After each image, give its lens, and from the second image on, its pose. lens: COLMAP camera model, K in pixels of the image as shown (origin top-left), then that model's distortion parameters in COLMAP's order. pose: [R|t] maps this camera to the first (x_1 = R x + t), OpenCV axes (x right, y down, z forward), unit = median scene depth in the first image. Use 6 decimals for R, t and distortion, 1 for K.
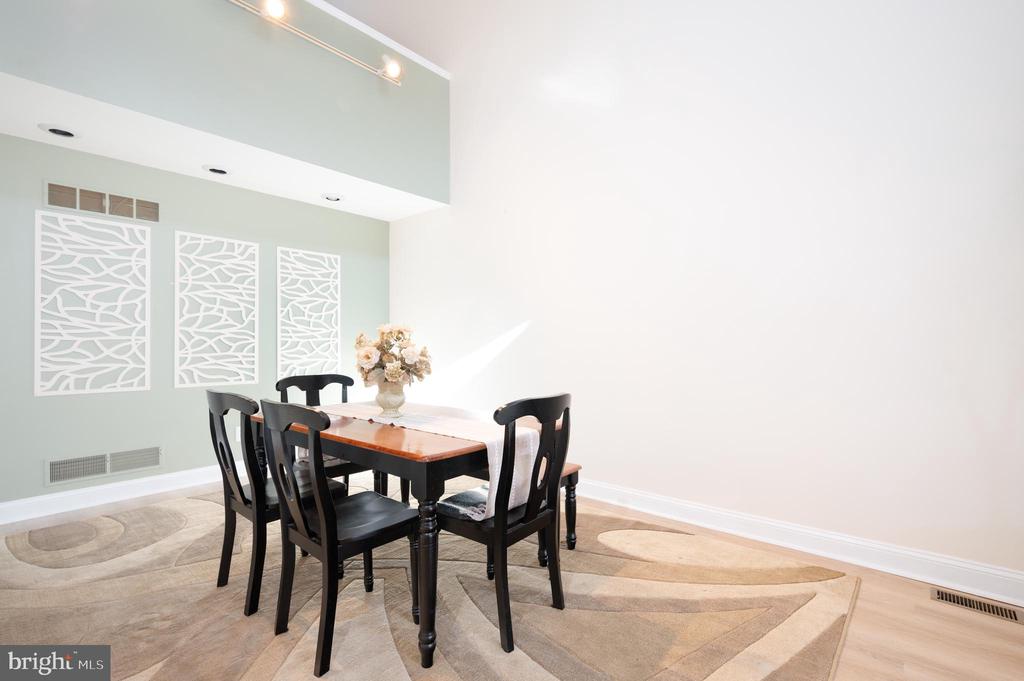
lens RADIAL K [[485.0, 0, 510.1], [0, 485.0, 345.6], [0, 0, 1]] dist [-0.000689, 0.000054]
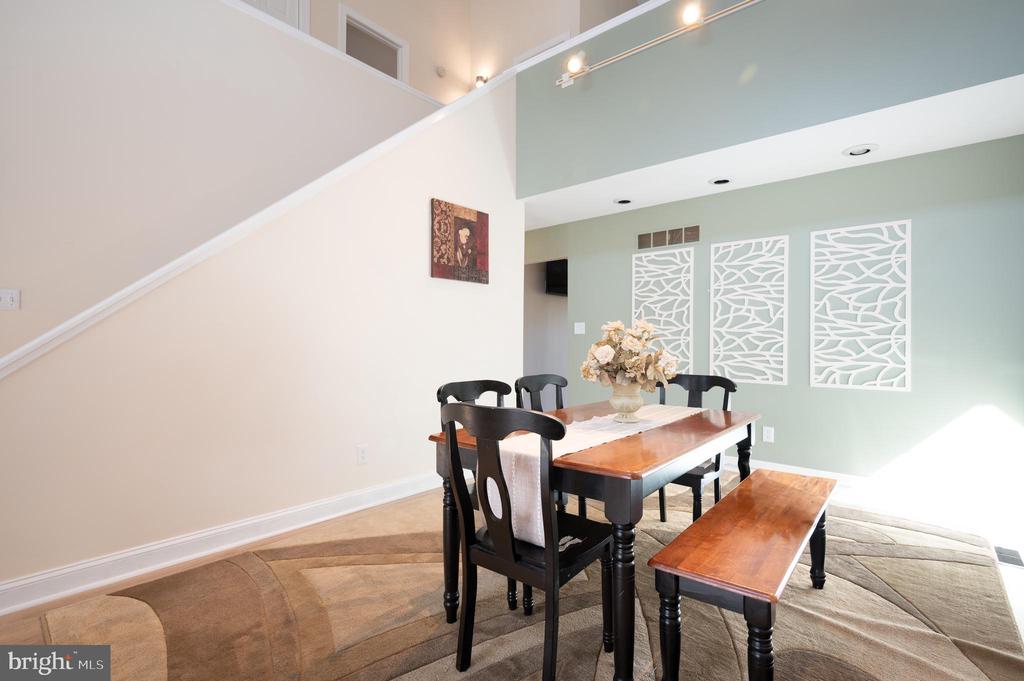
lens RADIAL K [[485.0, 0, 517.5], [0, 485.0, 348.6], [0, 0, 1]] dist [-0.000689, 0.000054]
pose [[-0.004066, 0.012460, -0.999914, 0.419706], [-0.005802, 0.999905, 0.012484, -0.001122], [0.999975, 0.005852, -0.003993, 0.488683]]
